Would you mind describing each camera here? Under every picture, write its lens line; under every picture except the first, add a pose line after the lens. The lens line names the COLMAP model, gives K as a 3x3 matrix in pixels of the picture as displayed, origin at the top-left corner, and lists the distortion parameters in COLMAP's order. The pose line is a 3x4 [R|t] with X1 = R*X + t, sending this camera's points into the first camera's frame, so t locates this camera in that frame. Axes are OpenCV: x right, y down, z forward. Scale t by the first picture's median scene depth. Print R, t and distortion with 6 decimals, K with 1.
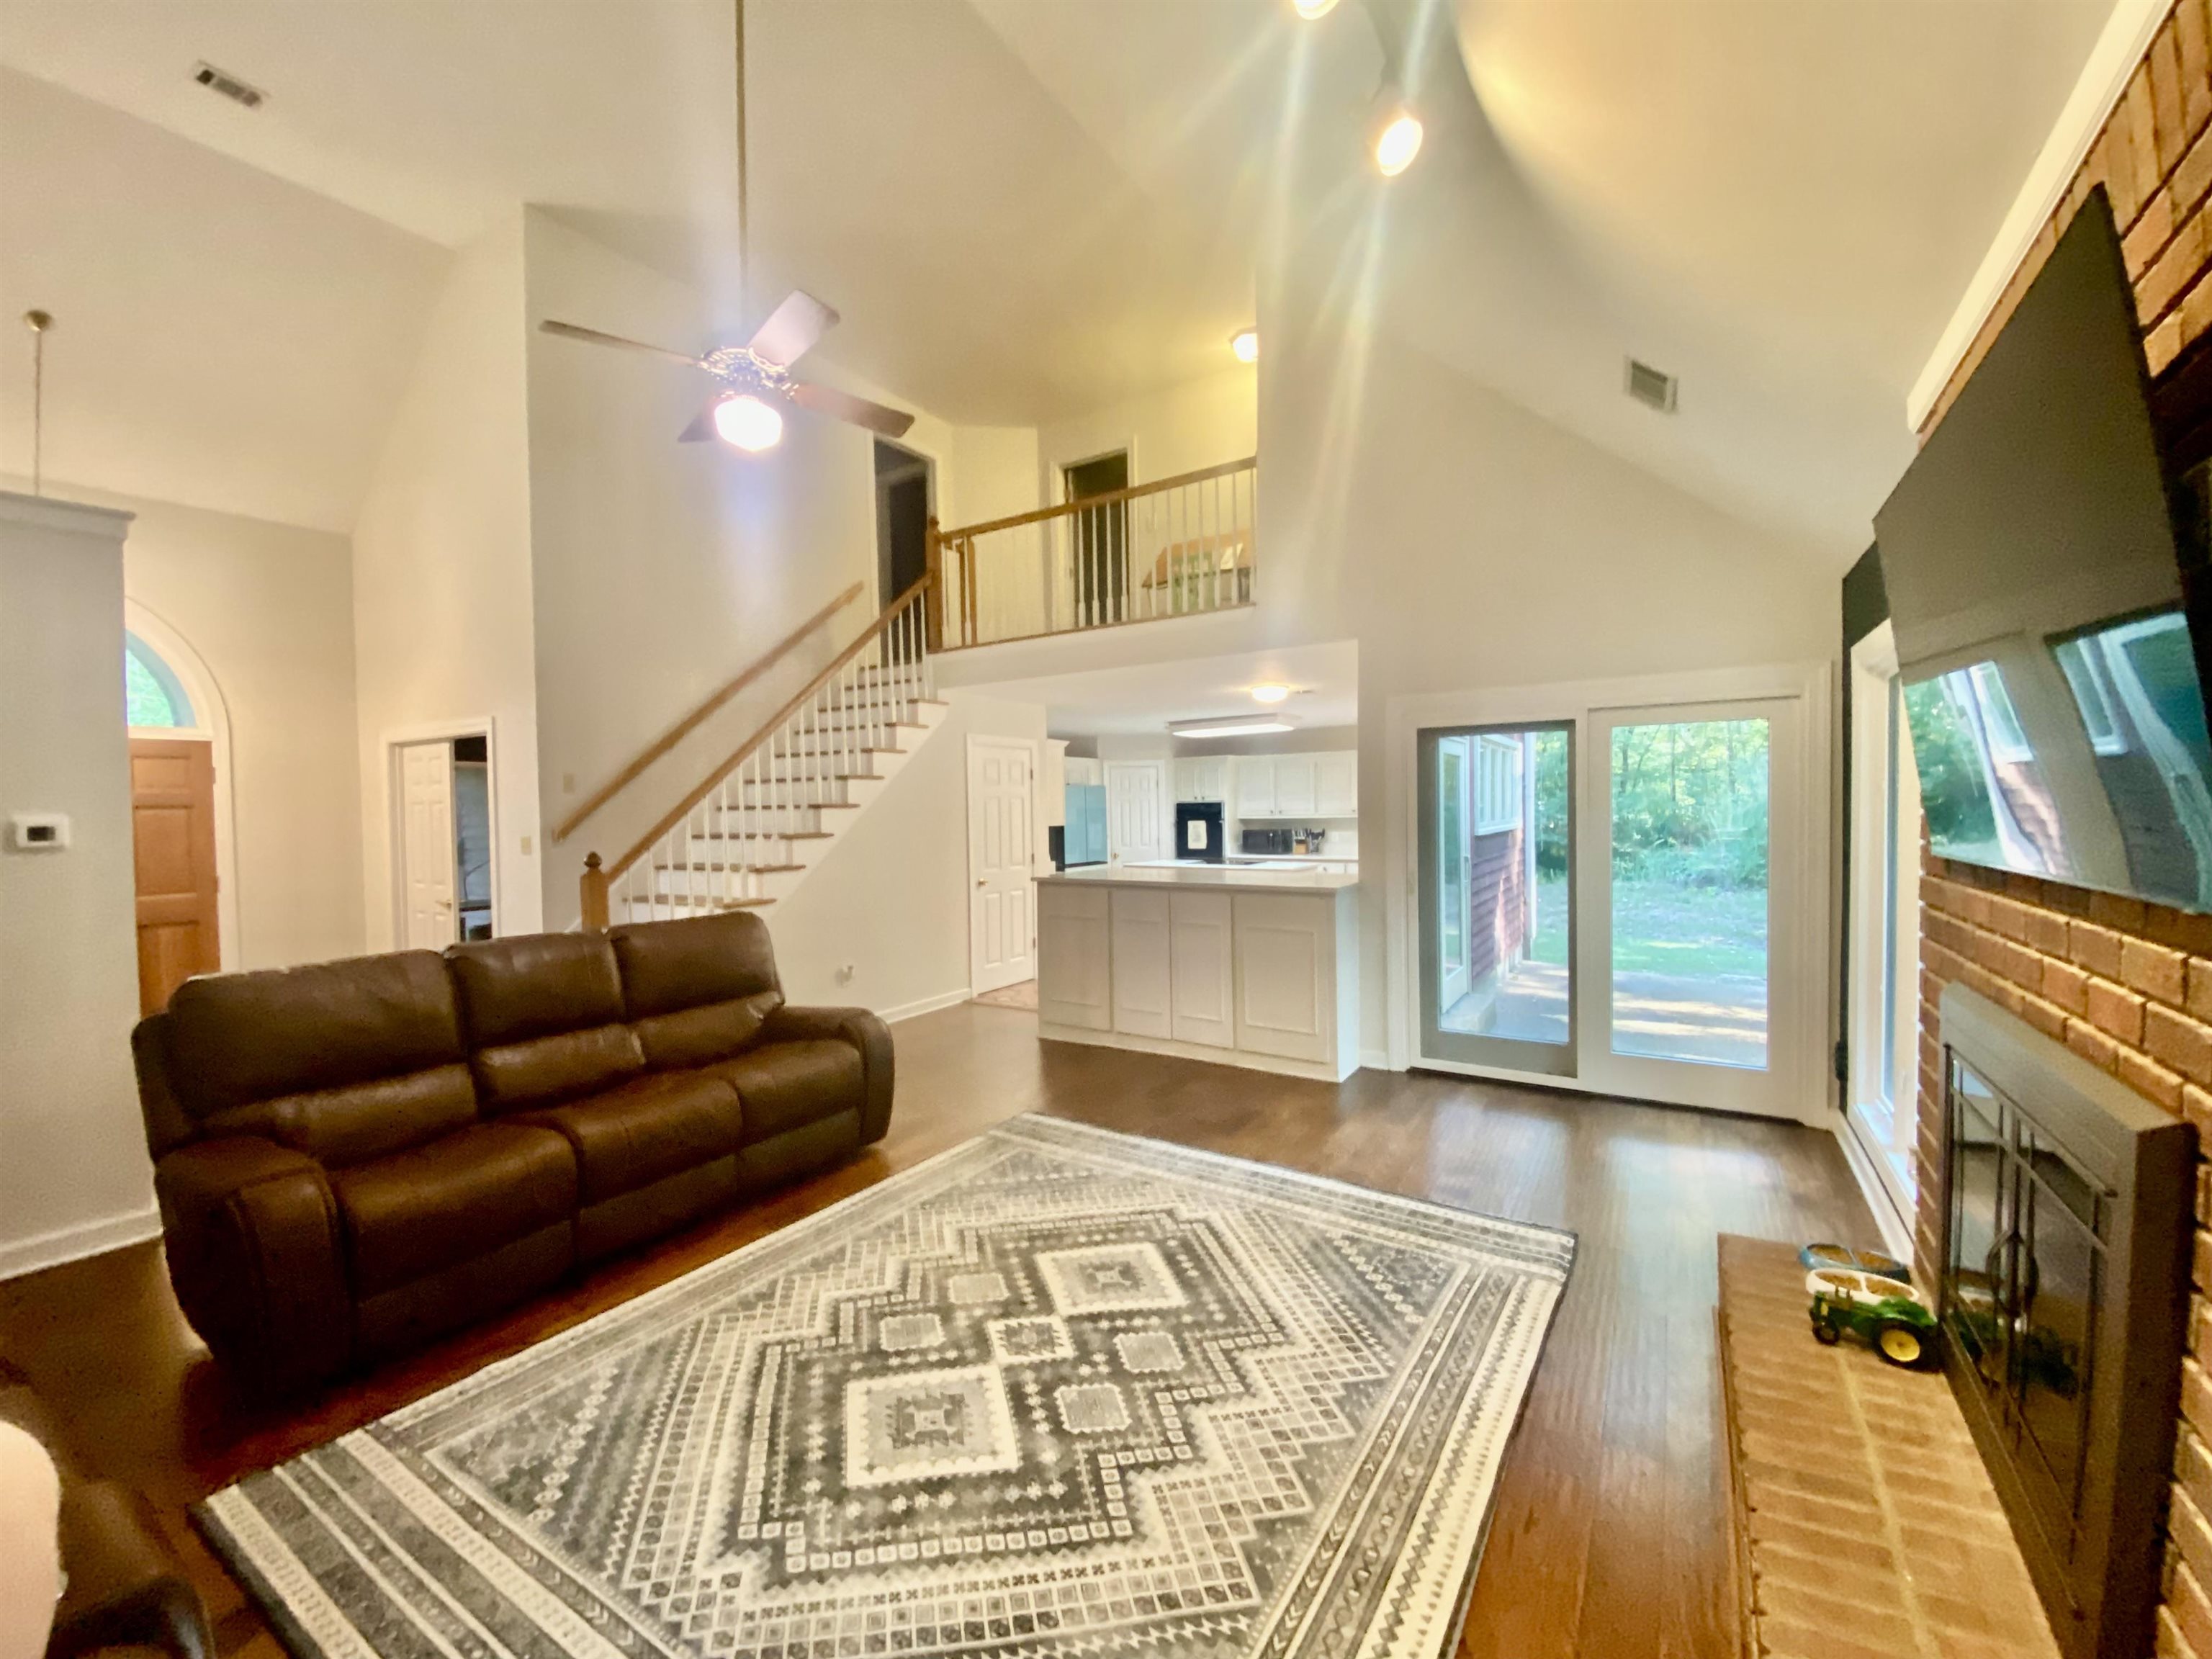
lens RADIAL K [[892.8, 0, 1099.0], [0, 892.8, 827.9], [0, 0, 1]] dist [0.027799, -0.022539]
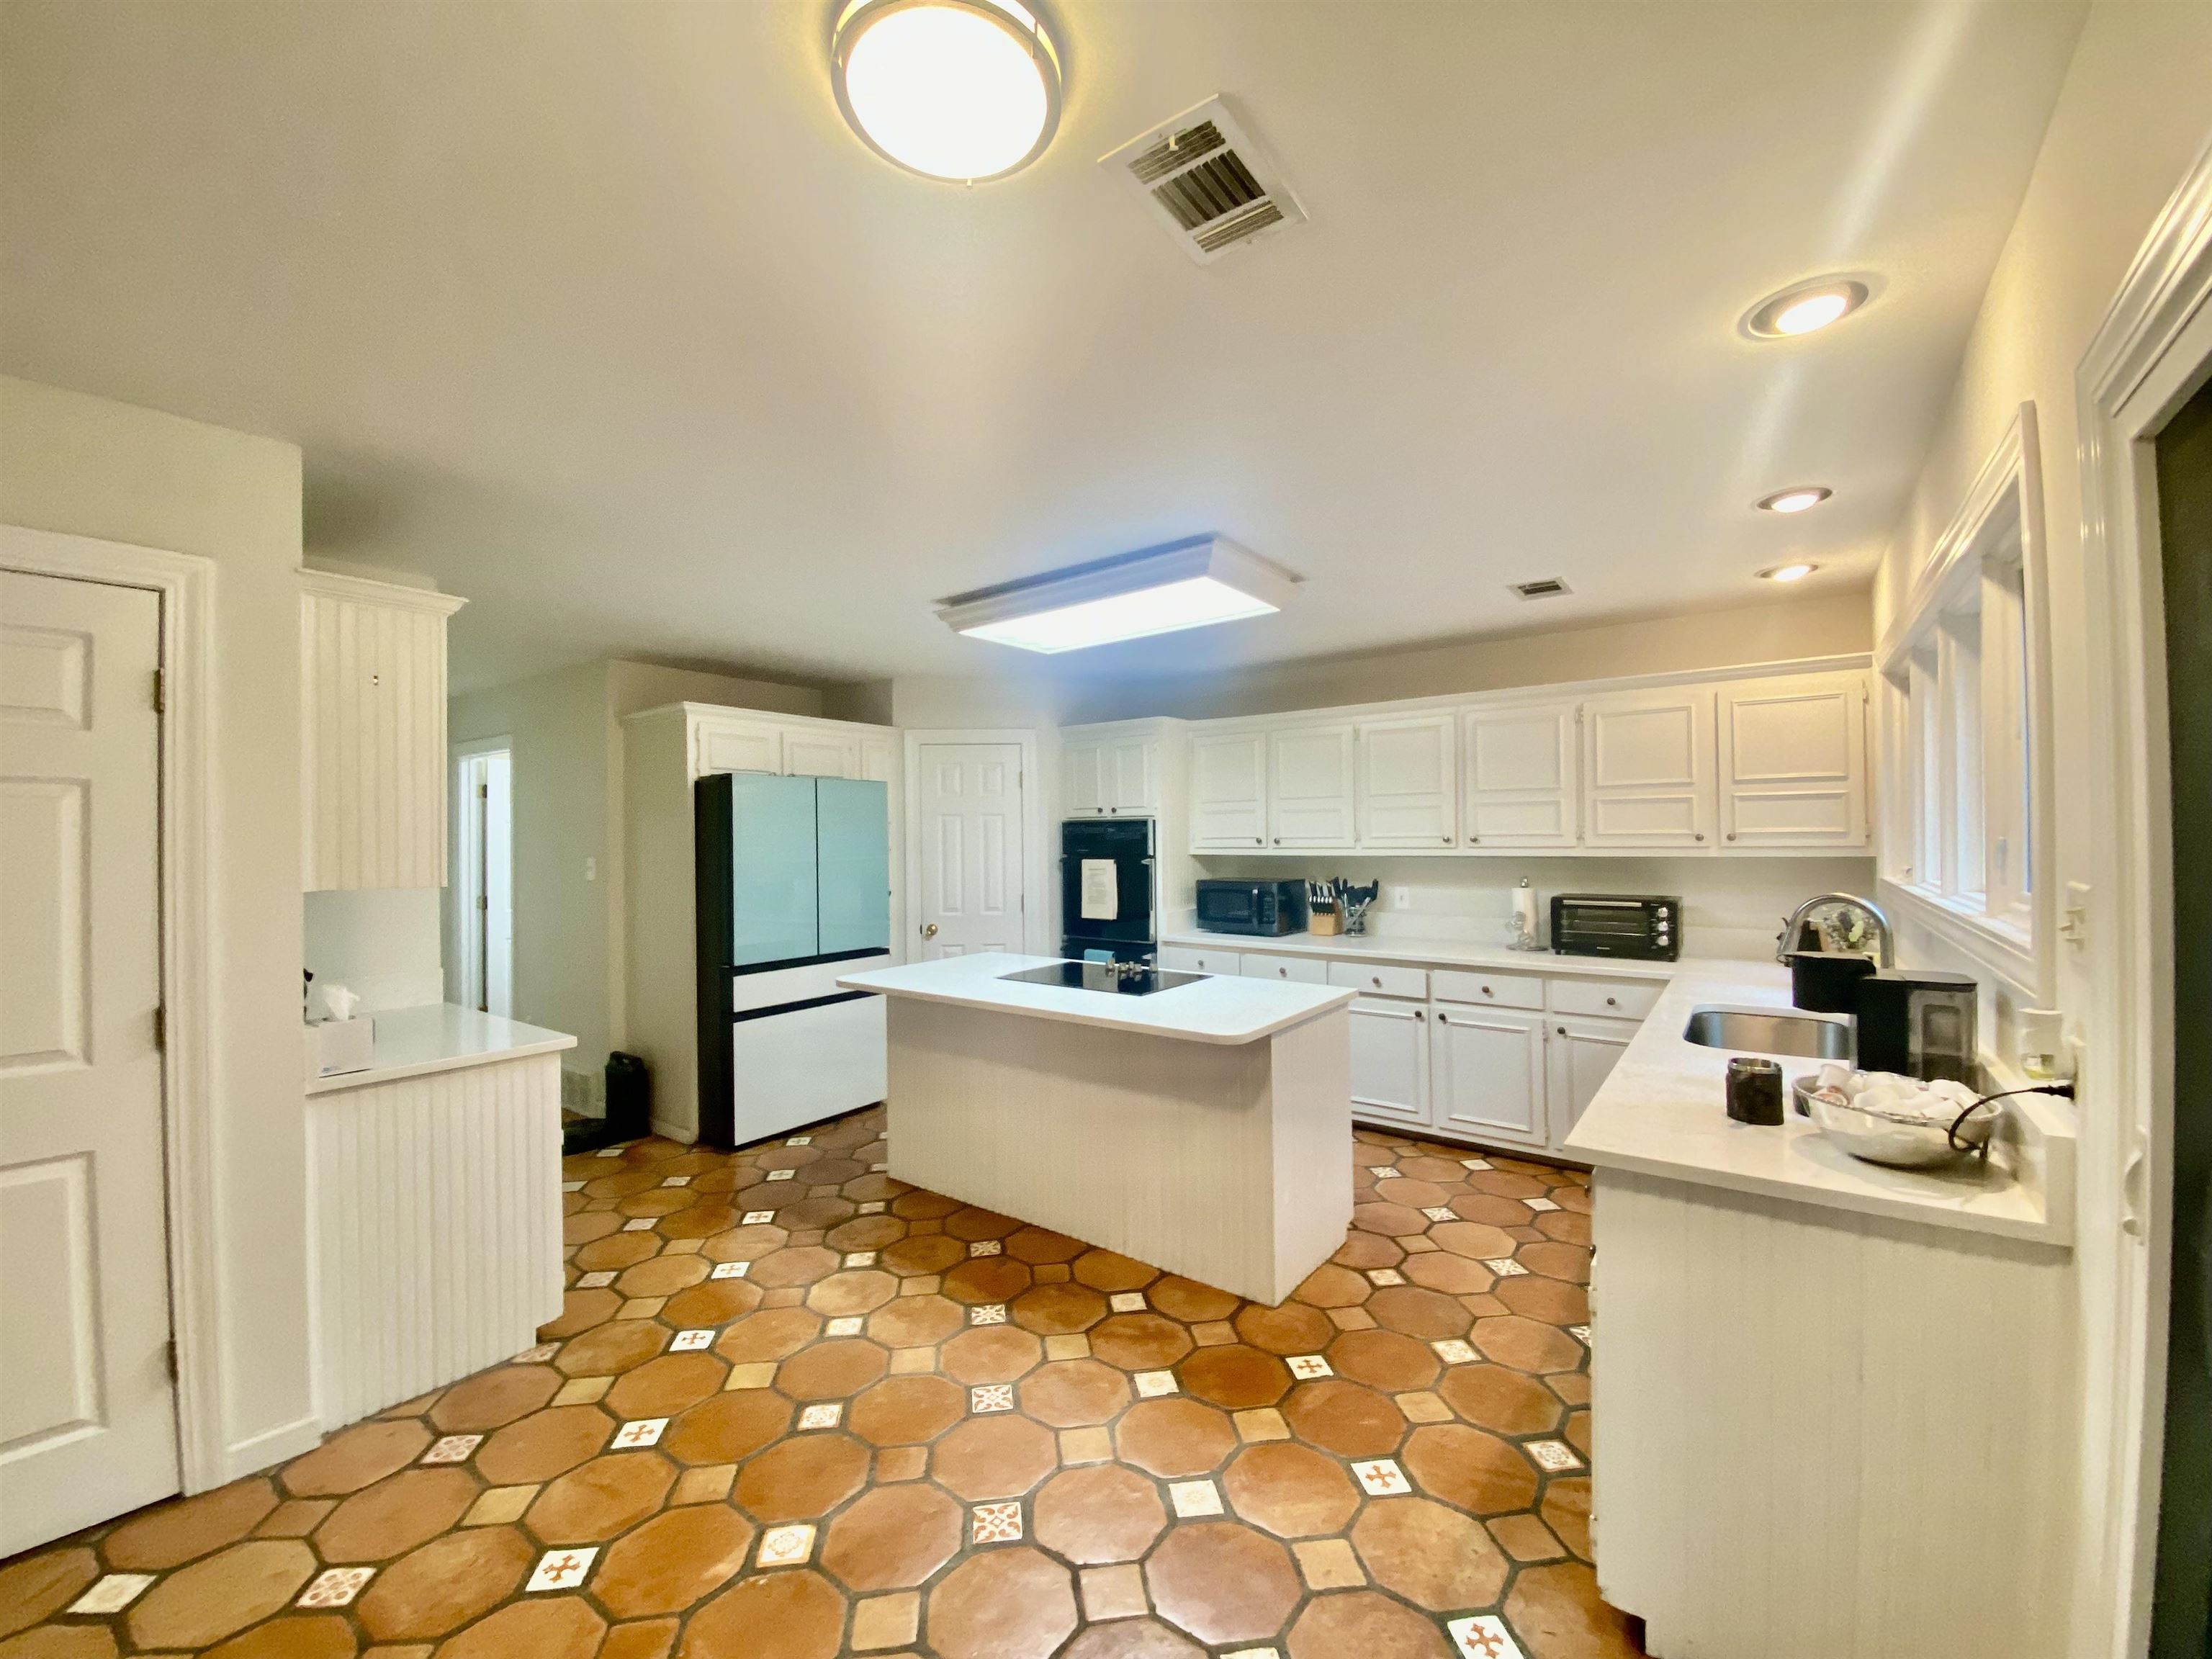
lens RADIAL K [[892.8, 0, 1099.0], [0, 892.8, 827.9], [0, 0, 1]] dist [0.027799, -0.022539]
pose [[0.997256, 0.006815, -0.073721, 0.555371], [-0.008983, 0.999535, -0.029123, -0.042049], [0.073488, 0.029705, 0.996854, 2.062502]]
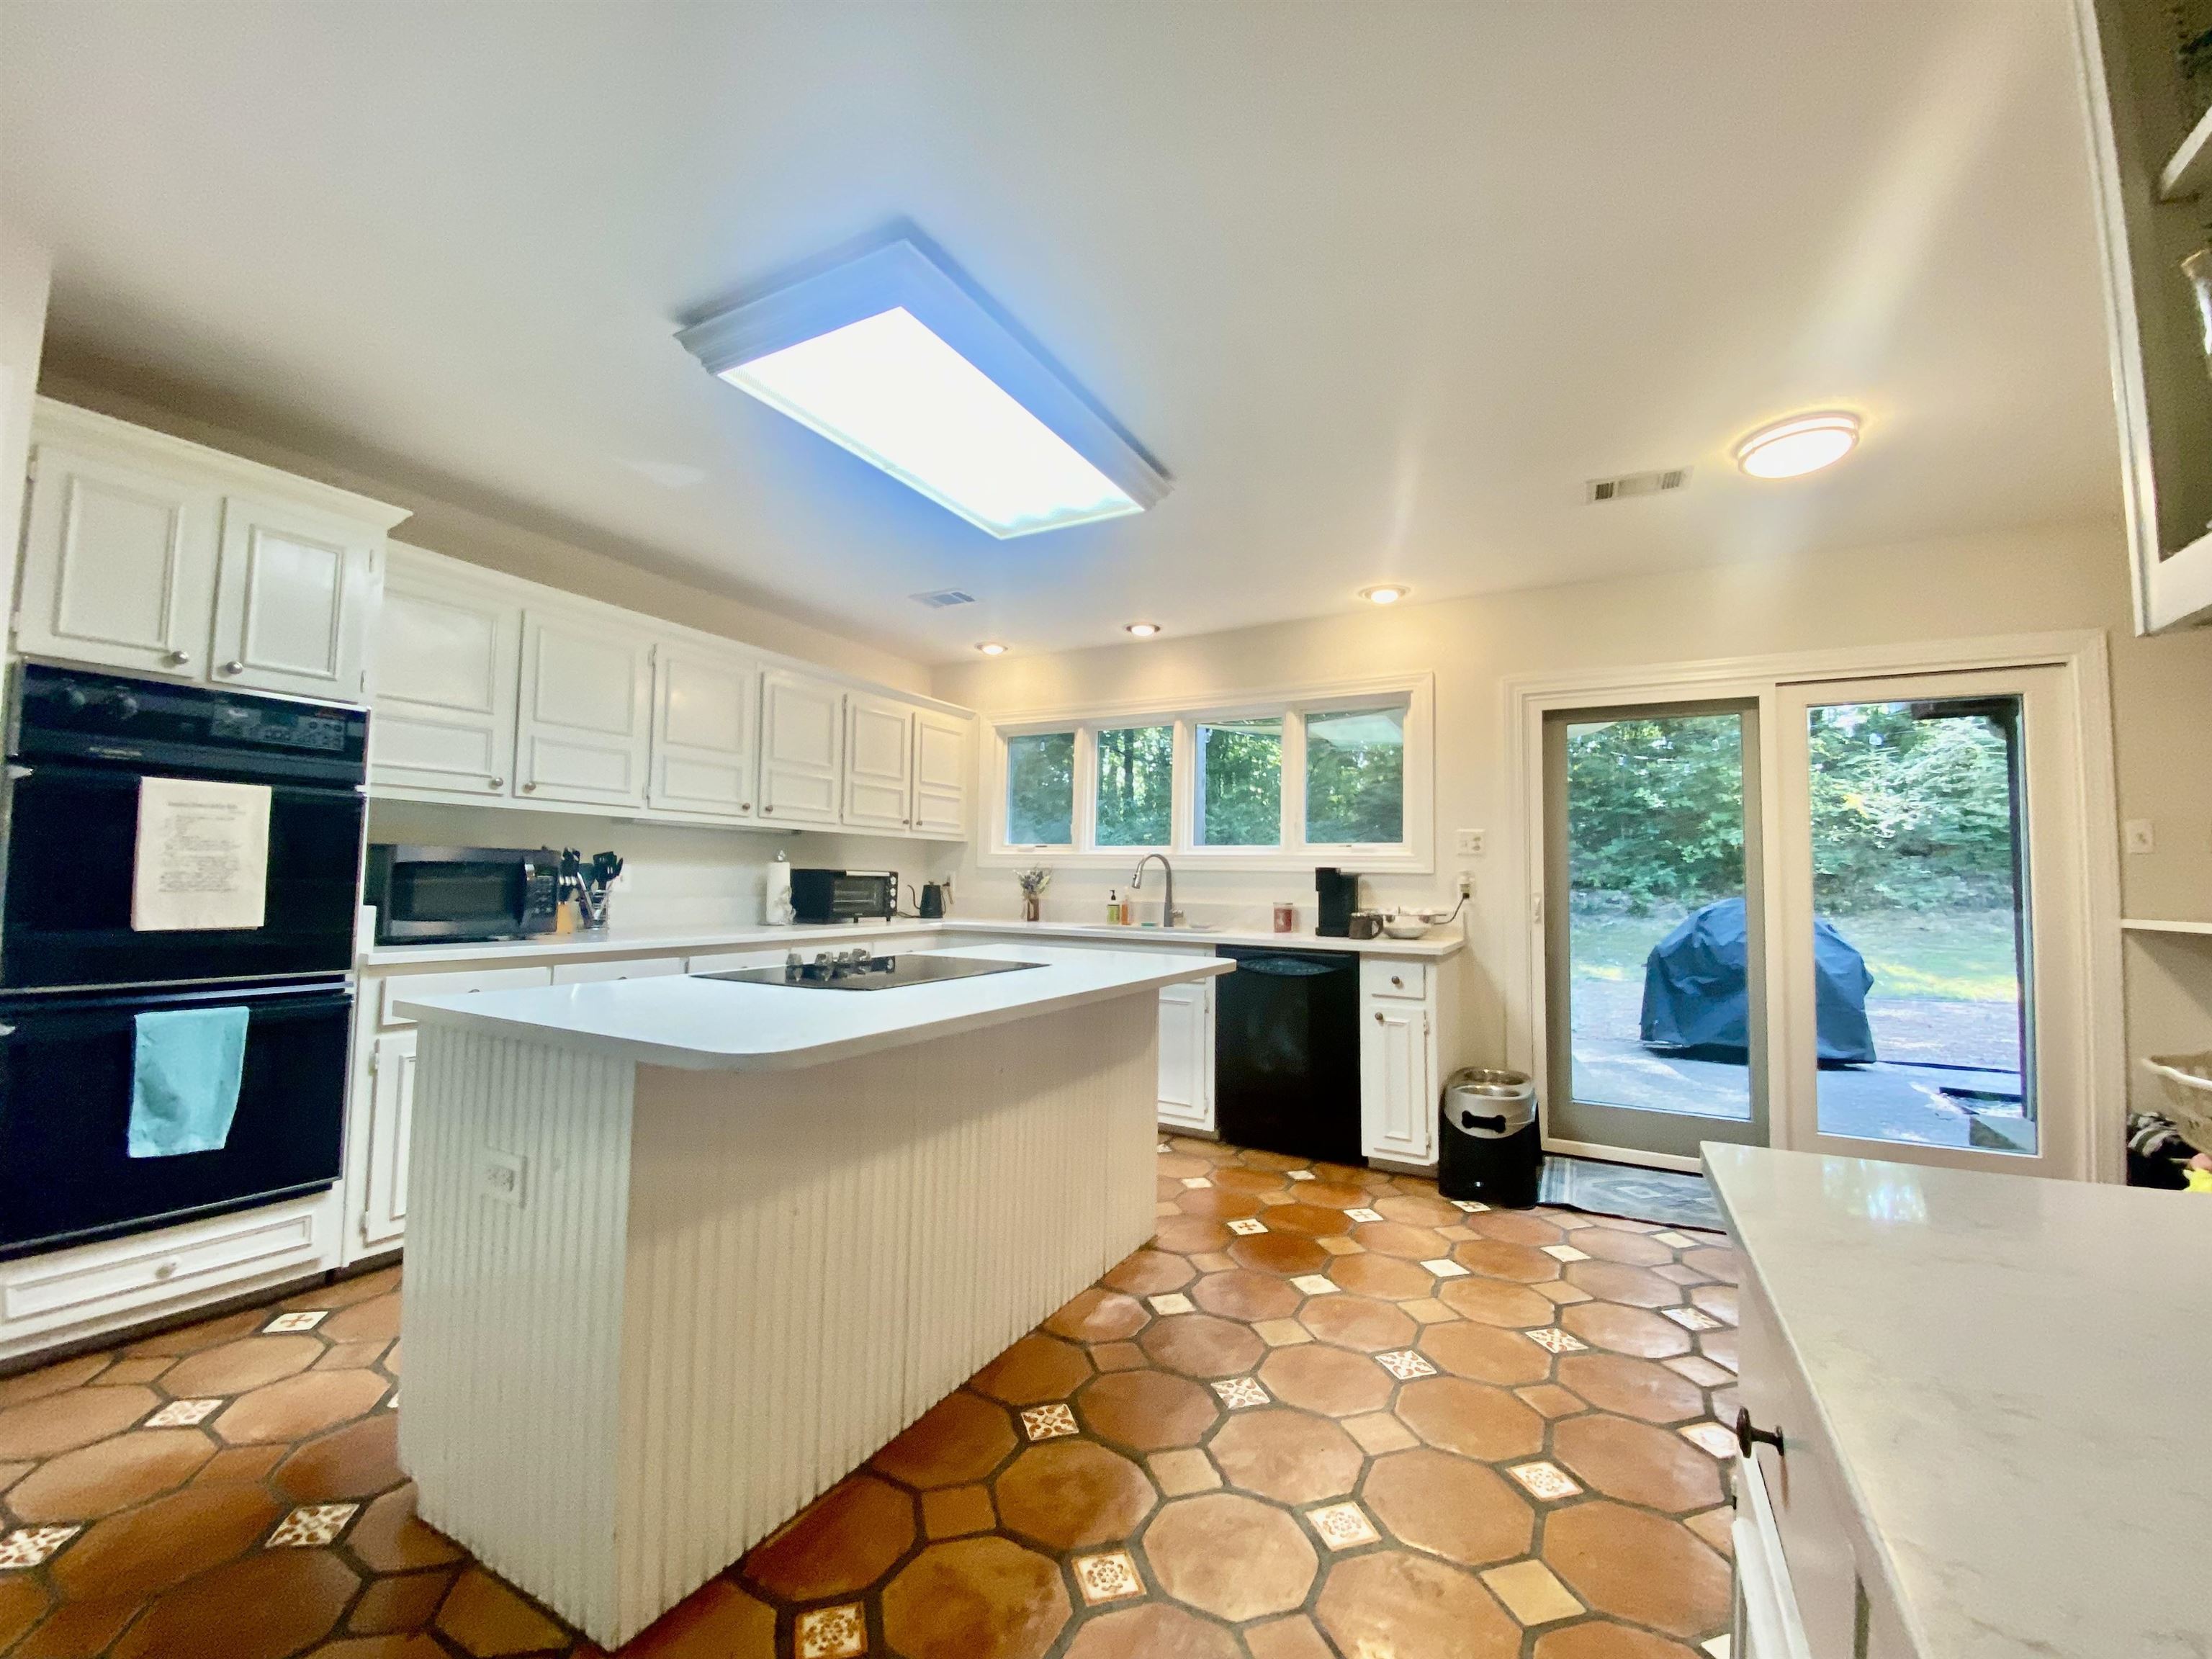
lens RADIAL K [[892.8, 0, 1099.0], [0, 892.8, 827.9], [0, 0, 1]] dist [0.027799, -0.022539]
pose [[-0.063311, 0.078553, 0.994898, -0.361023], [0.004504, 0.996910, -0.078426, 0.069515], [-0.997984, -0.000484, -0.063469, 3.192802]]
